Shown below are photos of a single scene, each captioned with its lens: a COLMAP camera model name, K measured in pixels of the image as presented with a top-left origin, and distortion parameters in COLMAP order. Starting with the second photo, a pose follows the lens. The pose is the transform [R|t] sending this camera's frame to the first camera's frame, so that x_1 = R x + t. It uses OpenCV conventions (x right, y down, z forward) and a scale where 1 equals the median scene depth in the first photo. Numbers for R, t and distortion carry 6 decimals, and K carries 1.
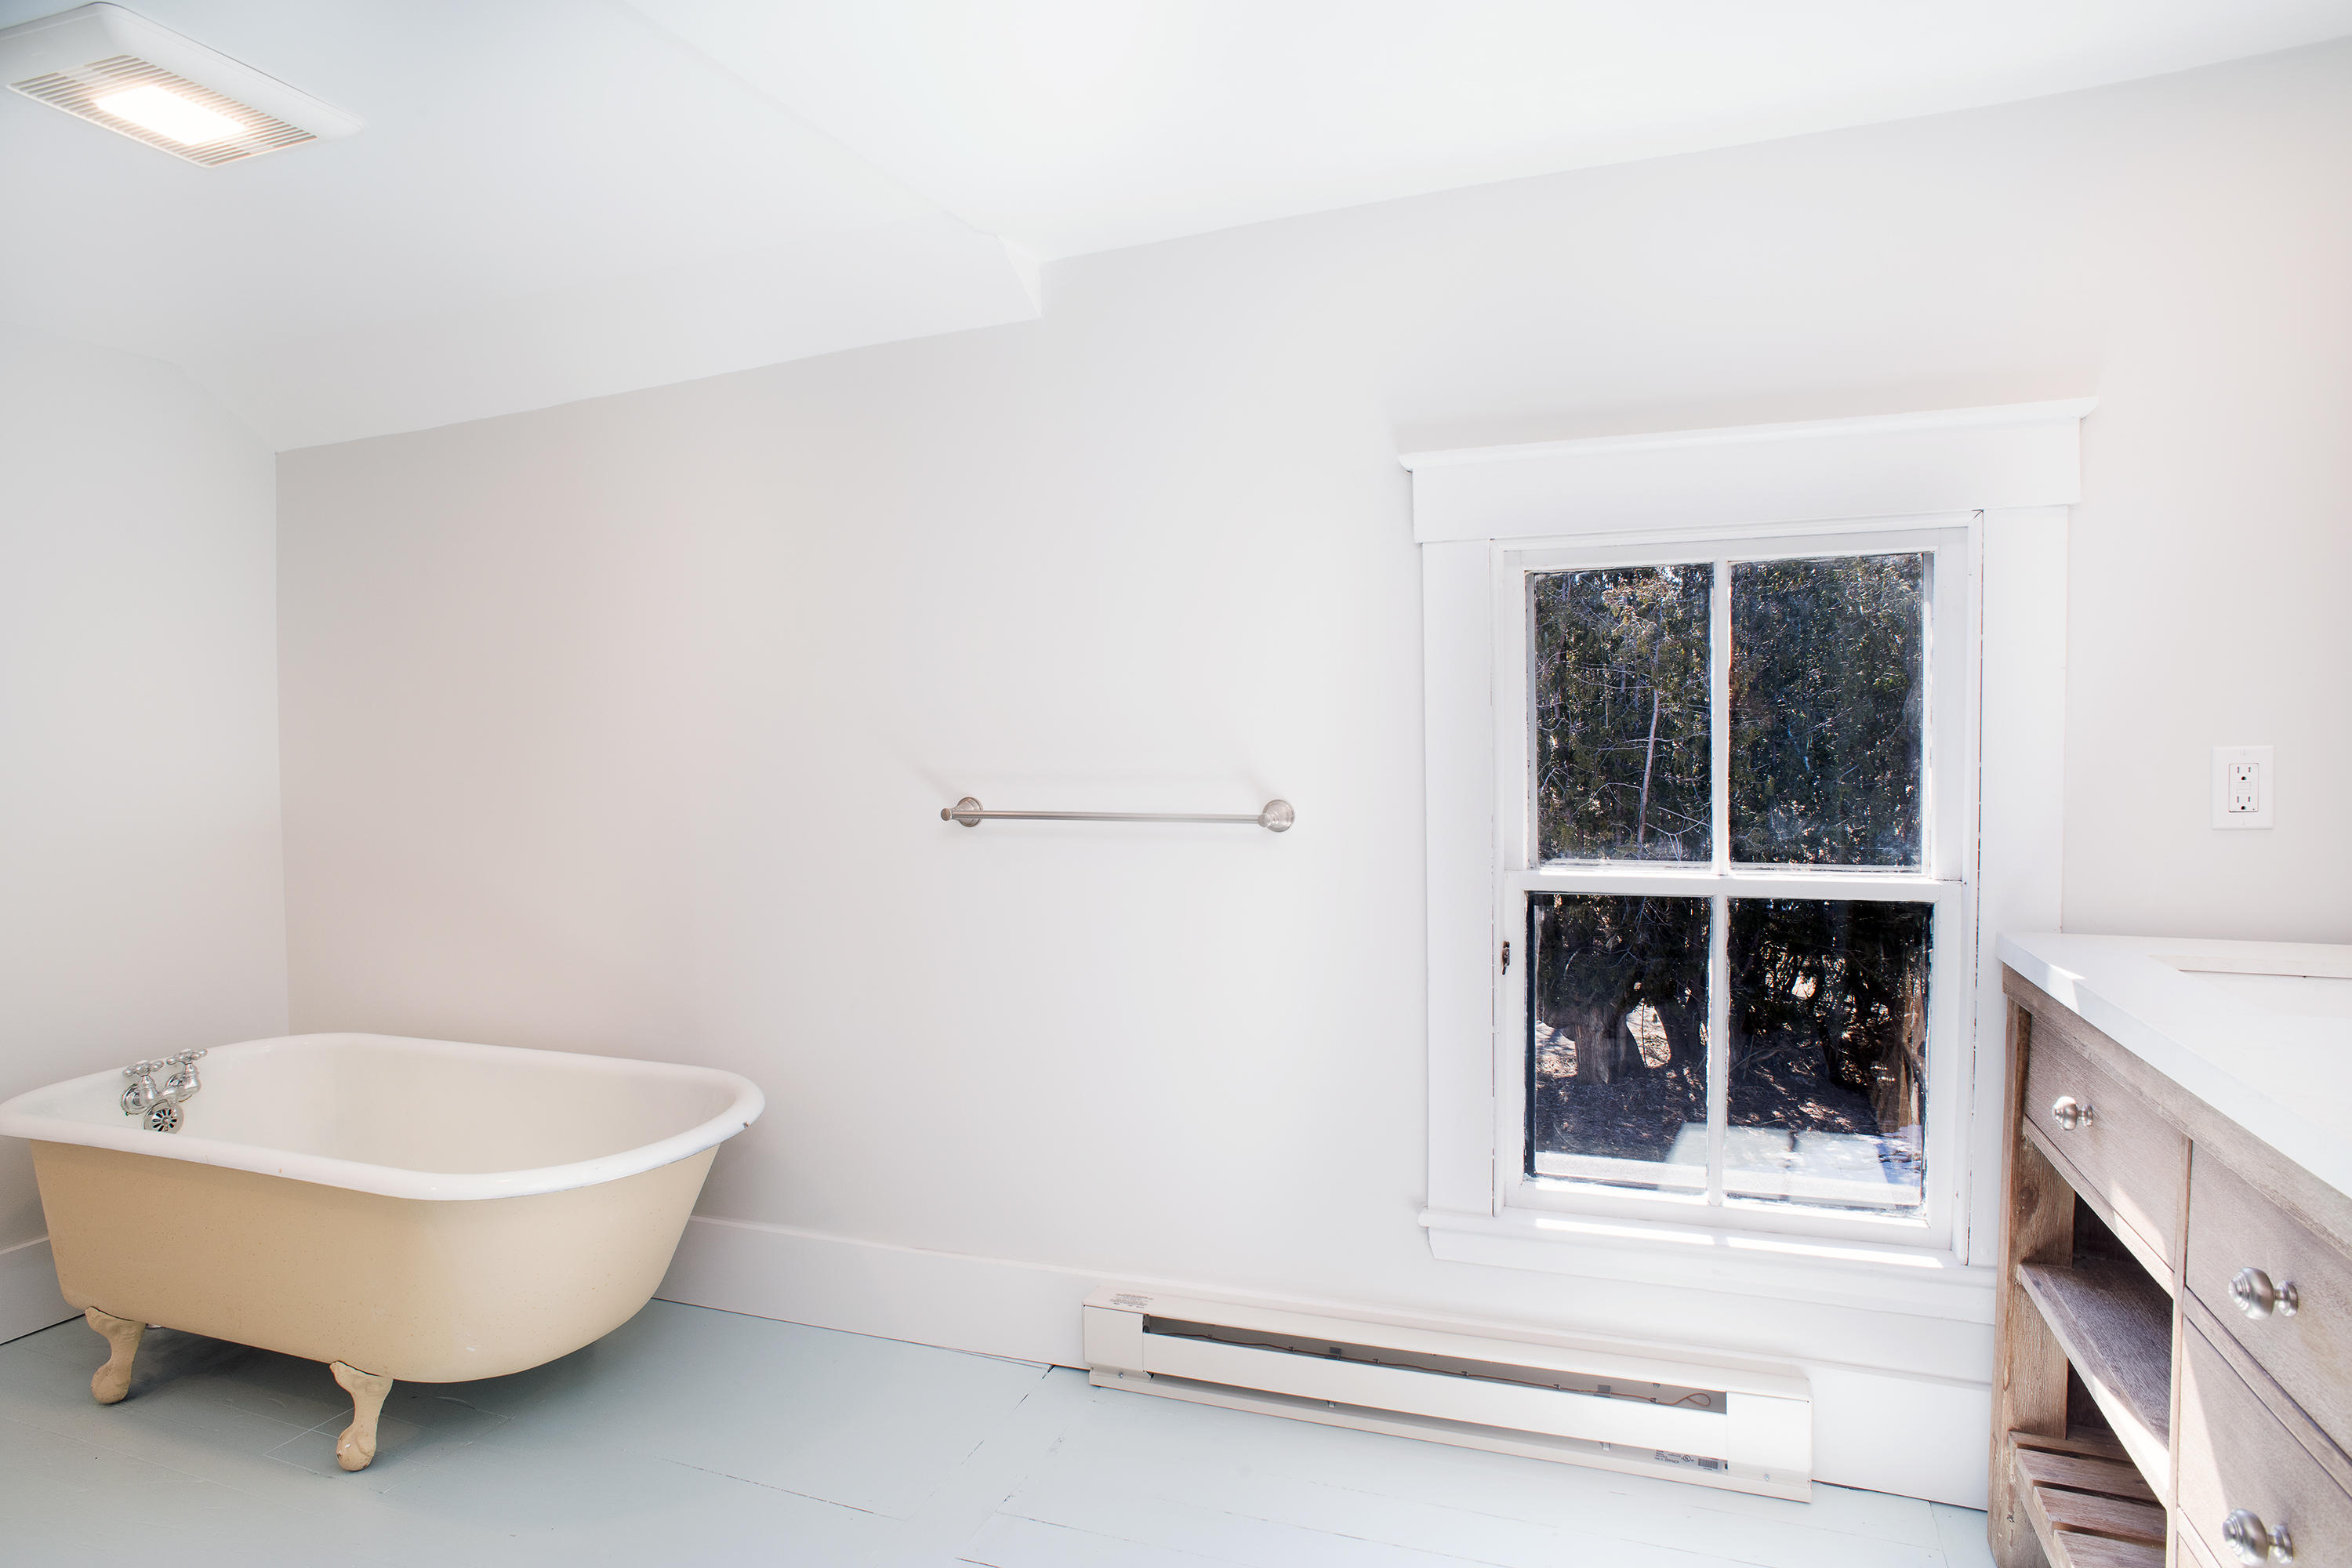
lens RADIAL K [[1337.9, 0, 1171.6], [0, 1337.9, 801.1], [0, 0, 1]] dist [-0.101869, 0.072838]
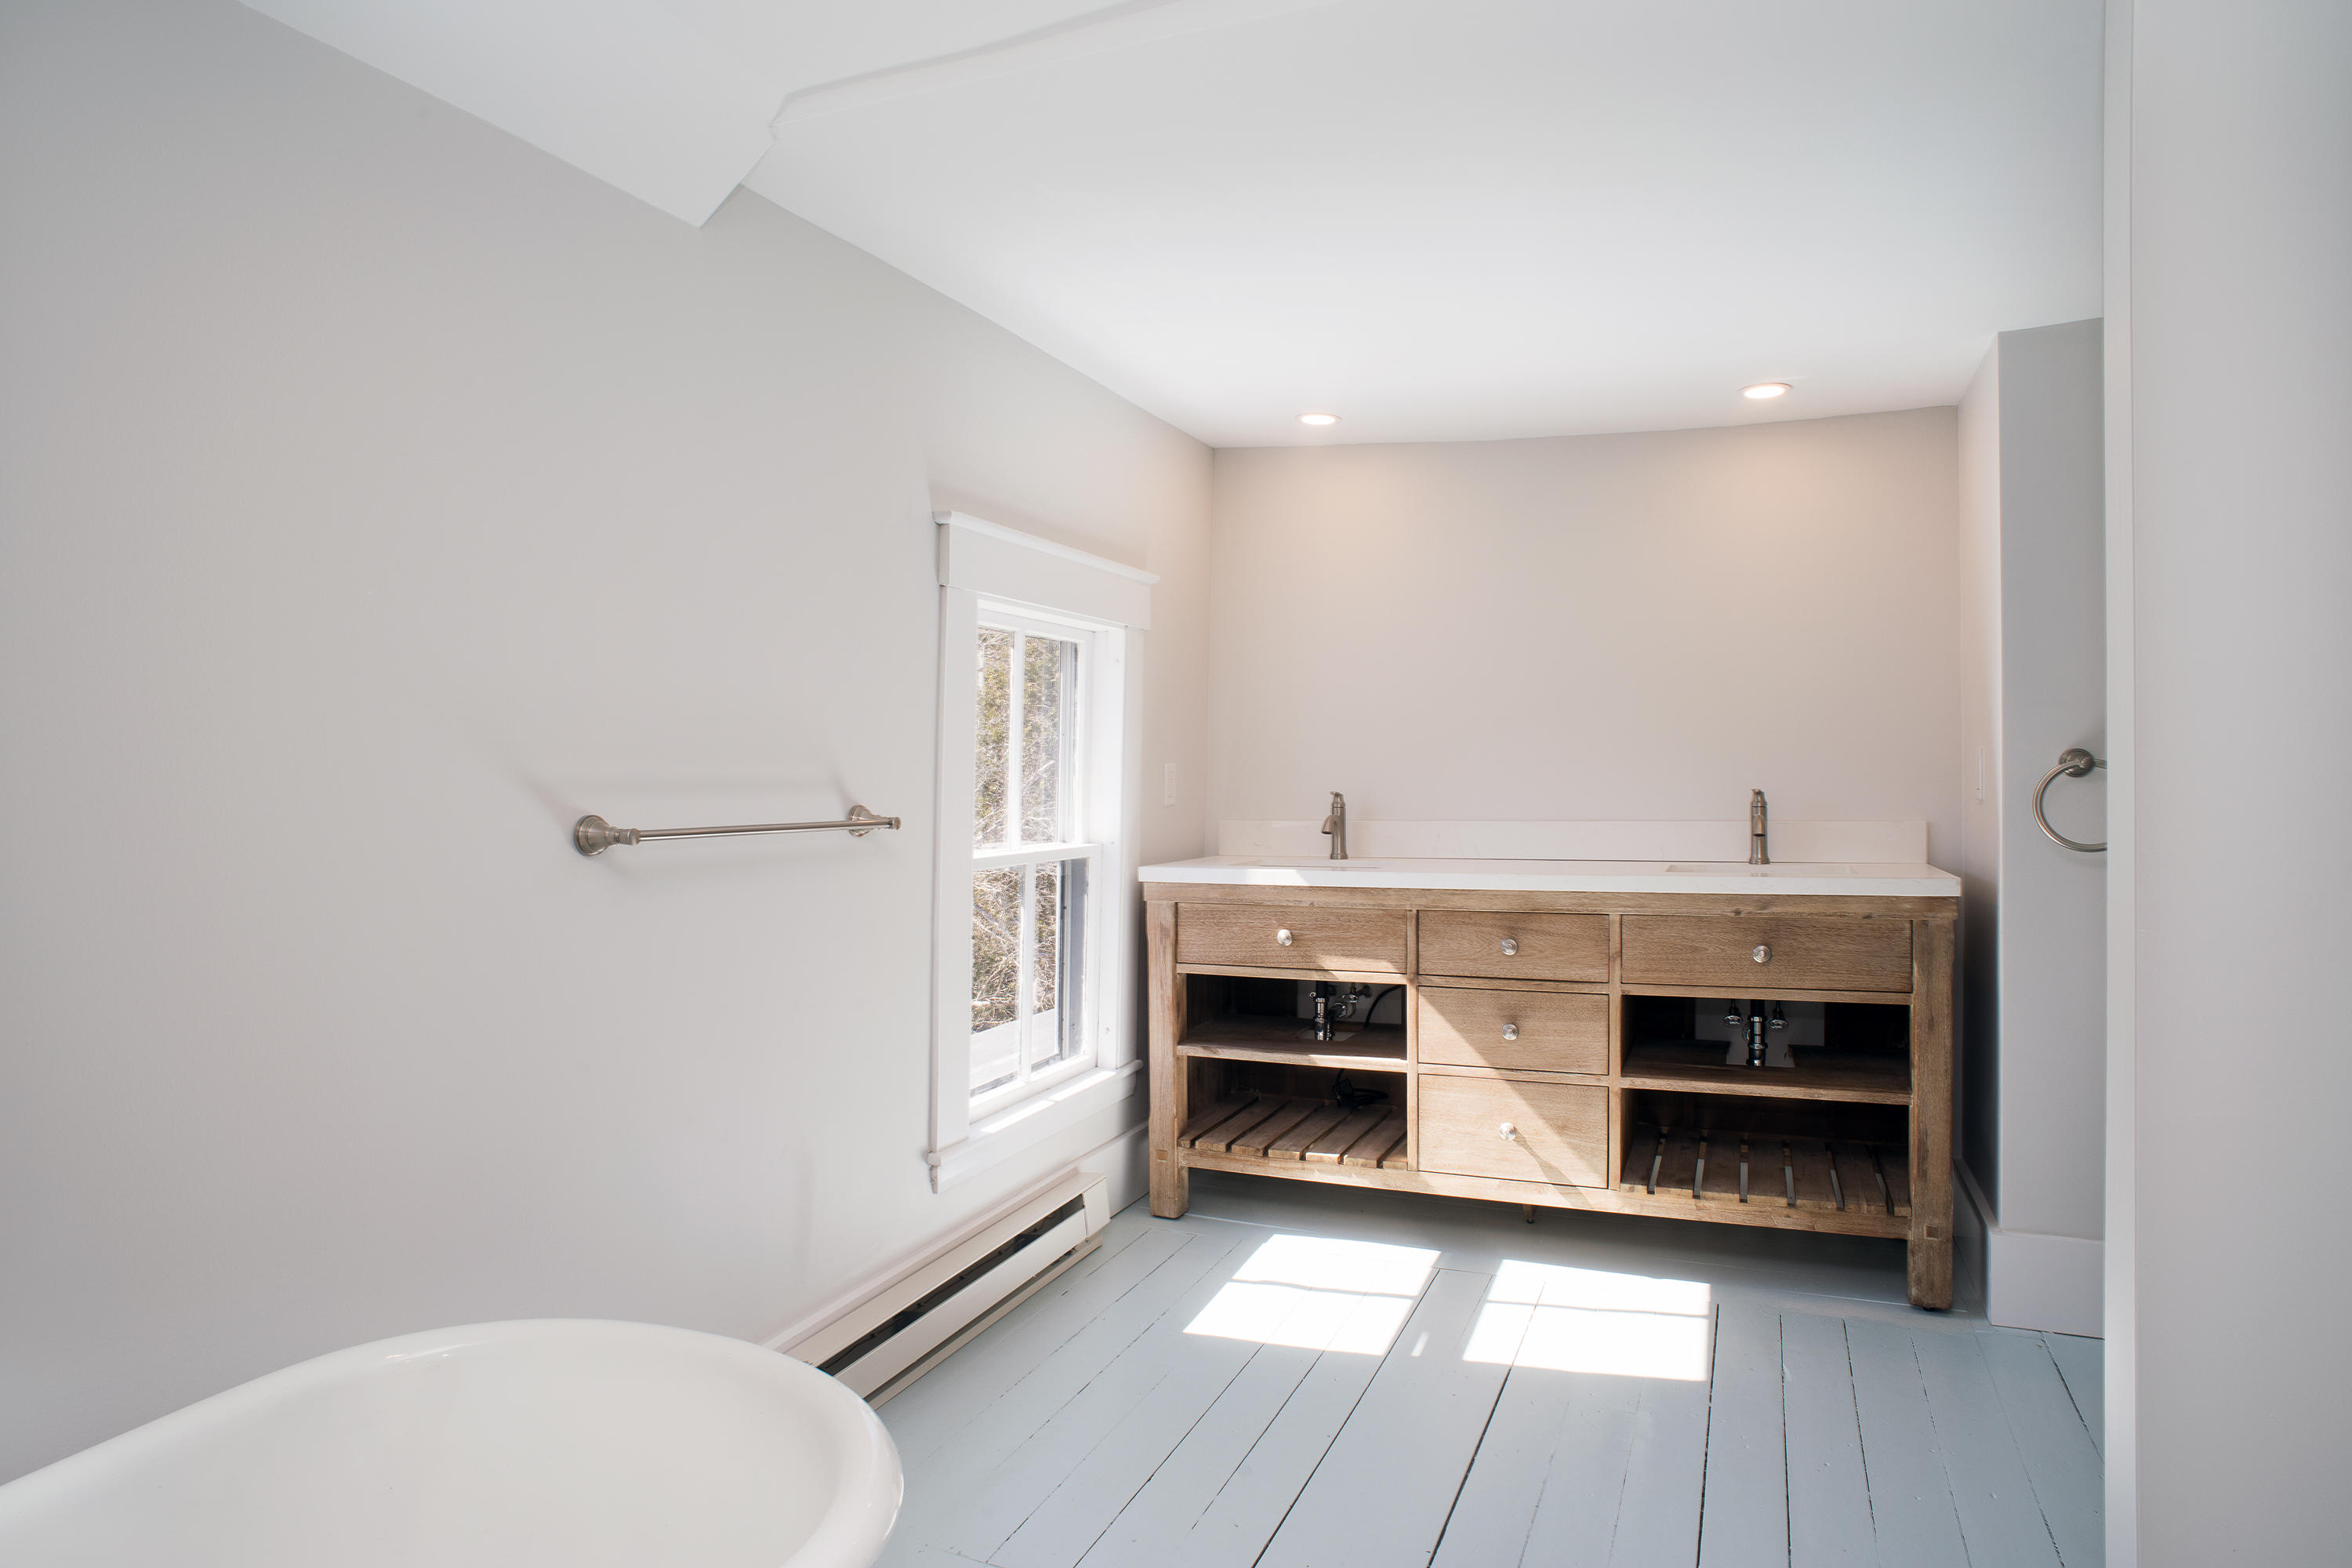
lens RADIAL K [[1337.9, 0, 1171.6], [0, 1337.9, 801.1], [0, 0, 1]] dist [-0.101869, 0.072838]
pose [[0.061496, -0.008112, 0.998074, -0.963711], [0.036070, 0.999332, 0.005900, -0.001765], [-0.997455, 0.035638, 0.061747, 0.701297]]
